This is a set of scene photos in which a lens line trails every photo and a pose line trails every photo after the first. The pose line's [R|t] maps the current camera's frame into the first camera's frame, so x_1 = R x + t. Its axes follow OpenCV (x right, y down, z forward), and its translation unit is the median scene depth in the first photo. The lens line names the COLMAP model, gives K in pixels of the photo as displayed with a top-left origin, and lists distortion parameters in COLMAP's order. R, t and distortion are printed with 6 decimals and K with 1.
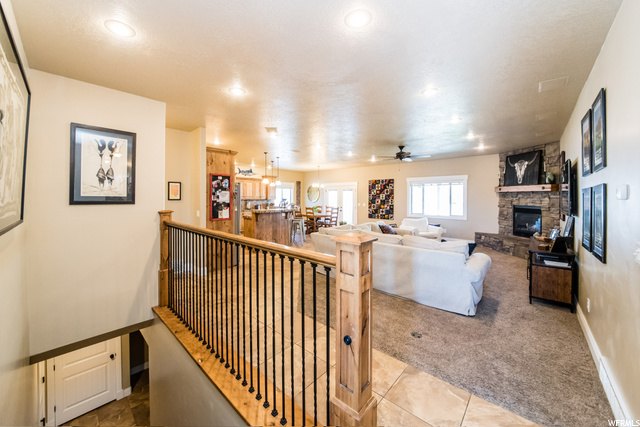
lens RADIAL K [[228.3, 0, 274.2], [0, 228.3, 197.4], [0, 0, 1]] dist [-0.000075, -0.000672]
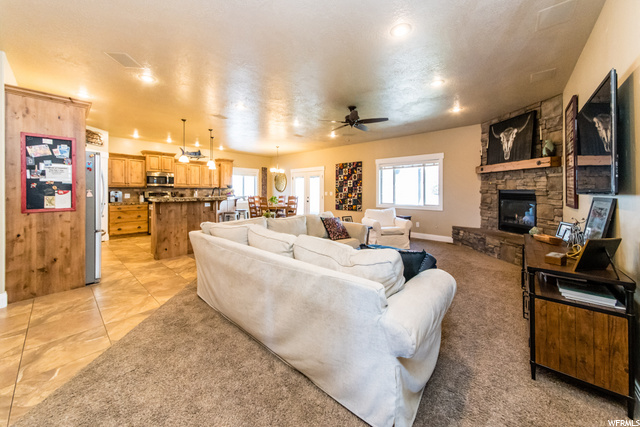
lens RADIAL K [[230.1, 0, 292.8], [0, 230.1, 189.6], [0, 0, 1]] dist [0.014427, 0.000805]
pose [[0.996605, 0.001629, 0.082311, 0.309108], [-0.001052, 0.999975, -0.007053, 0.039360], [-0.082321, 0.006942, 0.996582, 0.290555]]
